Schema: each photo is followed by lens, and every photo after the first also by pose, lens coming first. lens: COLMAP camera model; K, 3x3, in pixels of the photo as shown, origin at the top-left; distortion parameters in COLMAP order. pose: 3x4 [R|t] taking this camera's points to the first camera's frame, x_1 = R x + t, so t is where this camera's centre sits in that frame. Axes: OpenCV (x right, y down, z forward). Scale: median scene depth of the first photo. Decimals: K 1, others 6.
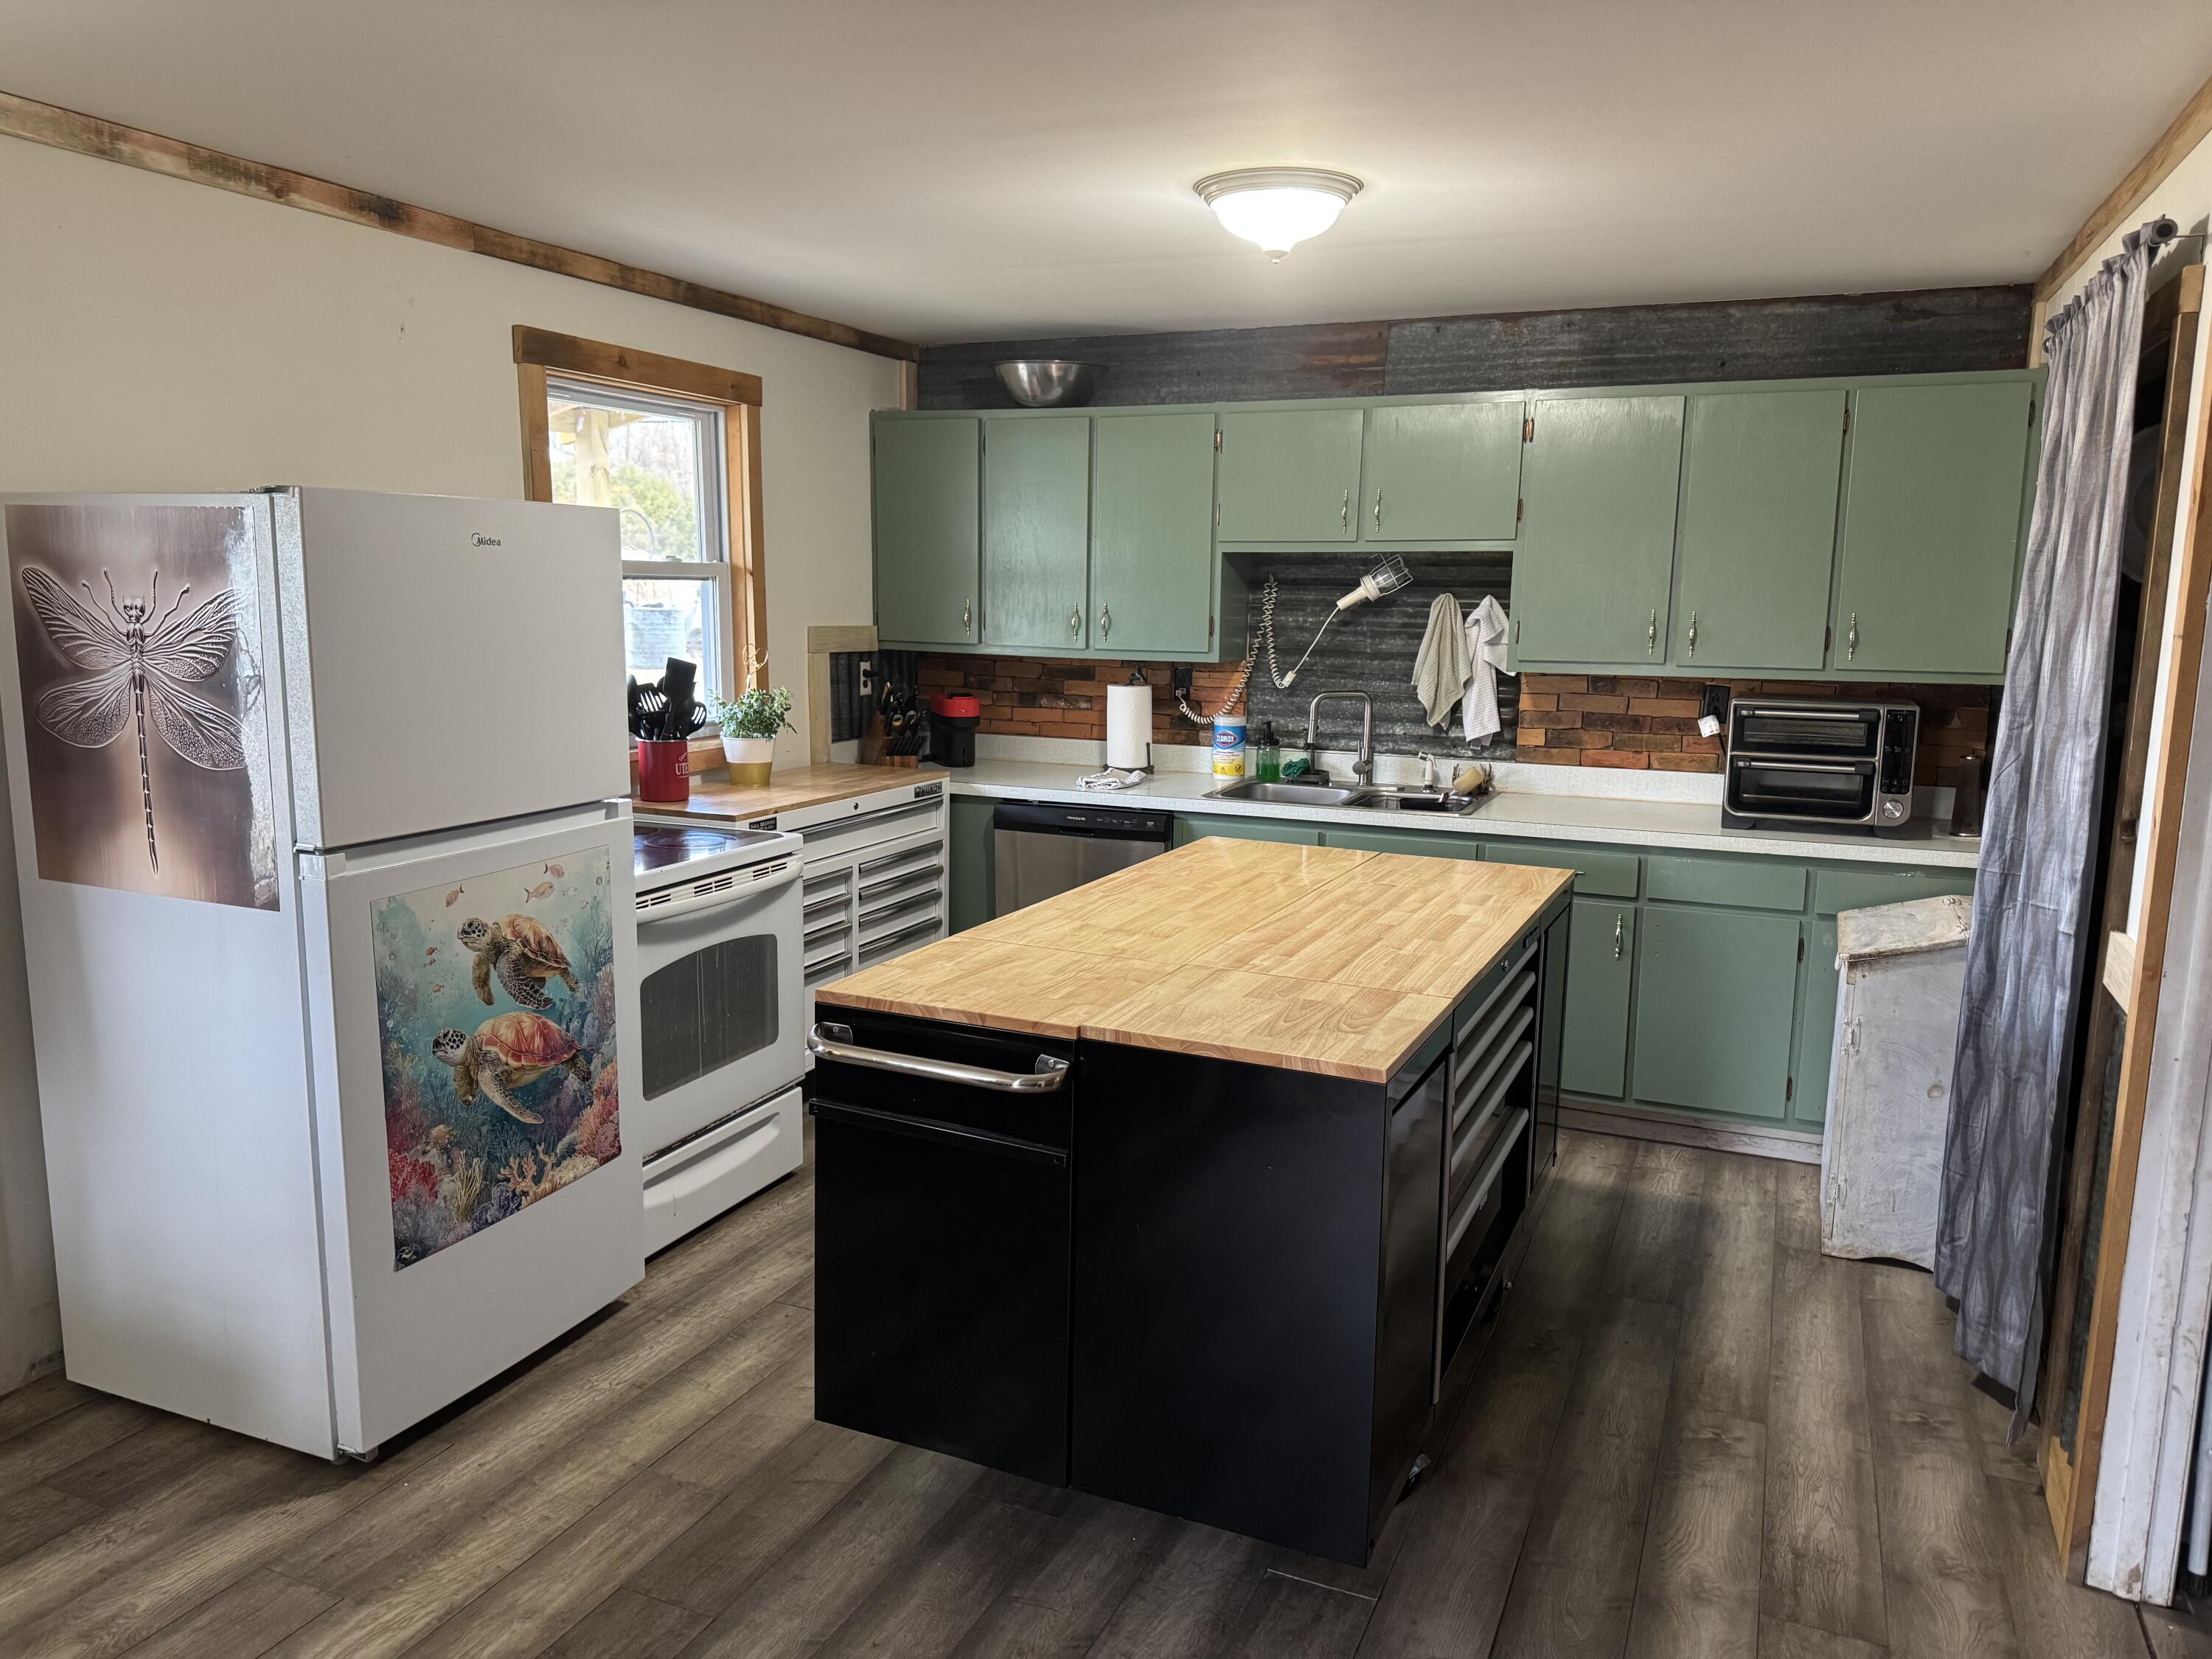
lens RADIAL K [[1555.8, 0, 1106.7], [0, 1555.8, 834.6], [0, 0, 1]] dist [0.154544, -0.254884]
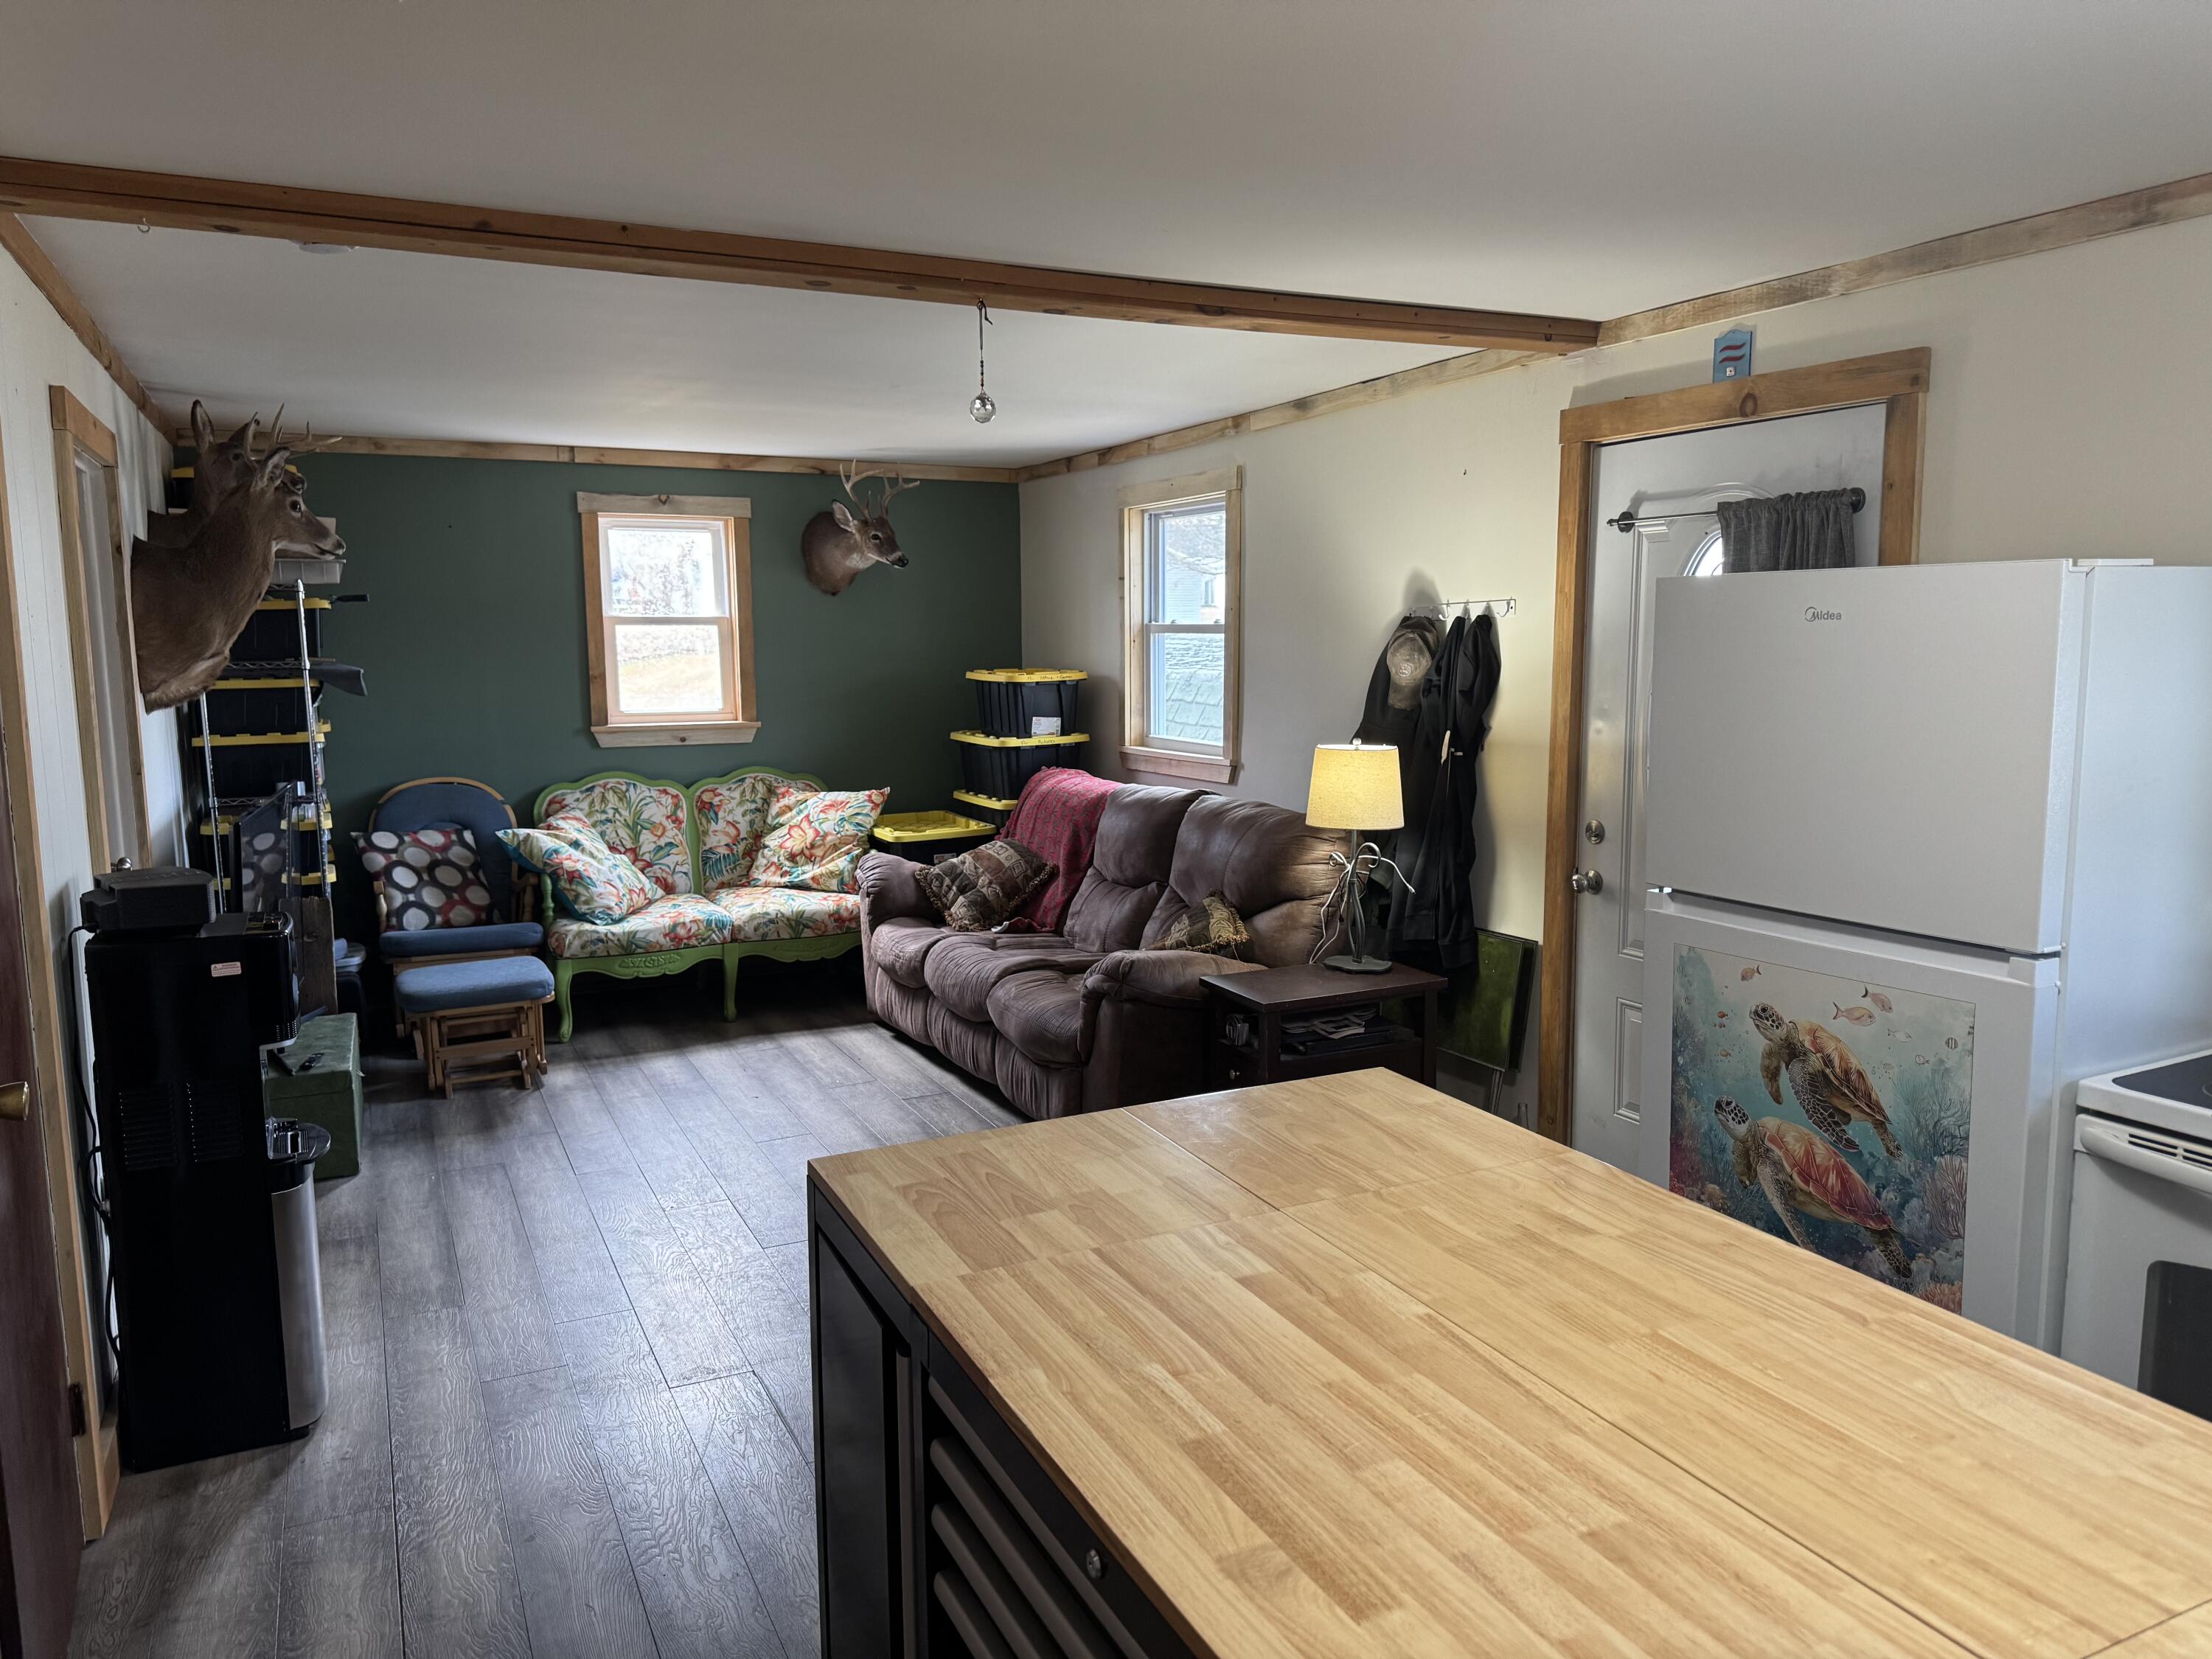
lens RADIAL K [[1555.8, 0, 1106.7], [0, 1555.8, 834.6], [0, 0, 1]] dist [0.154544, -0.254884]
pose [[-0.637389, 0.094696, -0.764701, 0.442180], [-0.124059, 0.966861, 0.223135, -0.160784], [0.760490, 0.237092, -0.604518, 0.946747]]
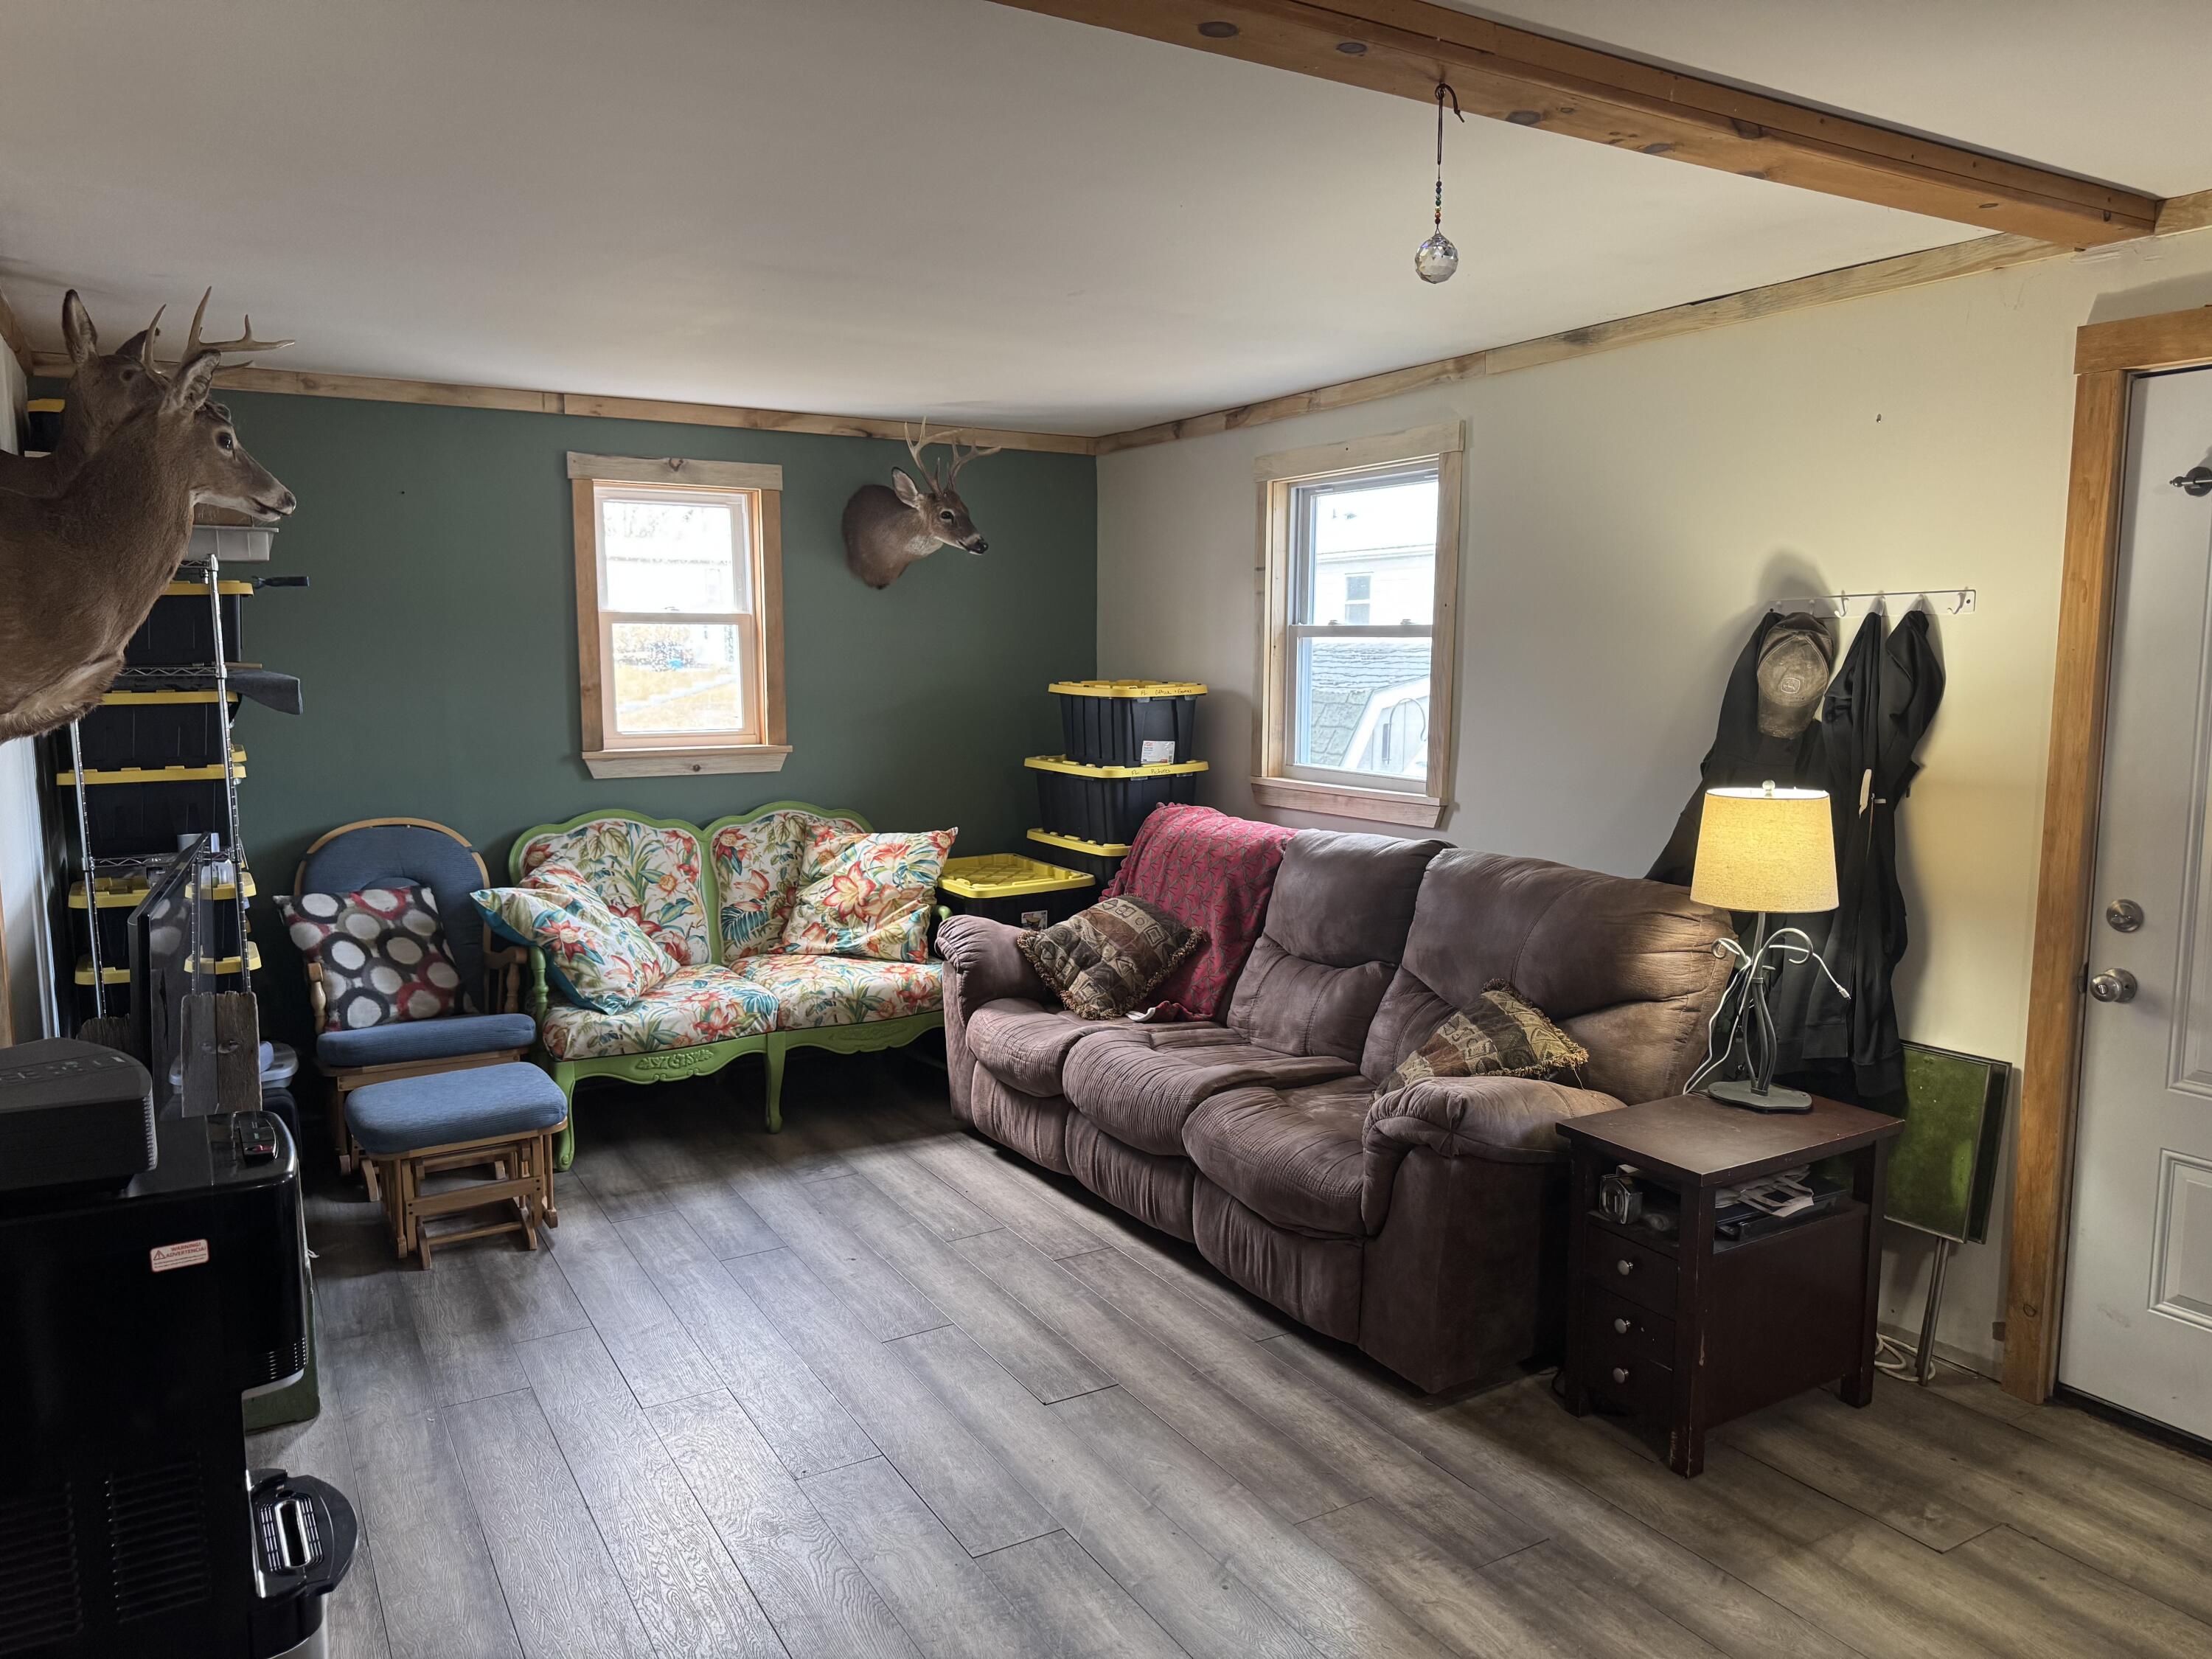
lens RADIAL K [[1555.1, 0, 1109.0], [0, 1555.1, 834.7], [0, 0, 1]] dist [0.114054, -0.151199]
pose [[-0.573697, 0.091600, -0.813929, 0.309417], [-0.138715, 0.968506, 0.206769, -0.089756], [0.807236, 0.231527, -0.542923, 0.542131]]
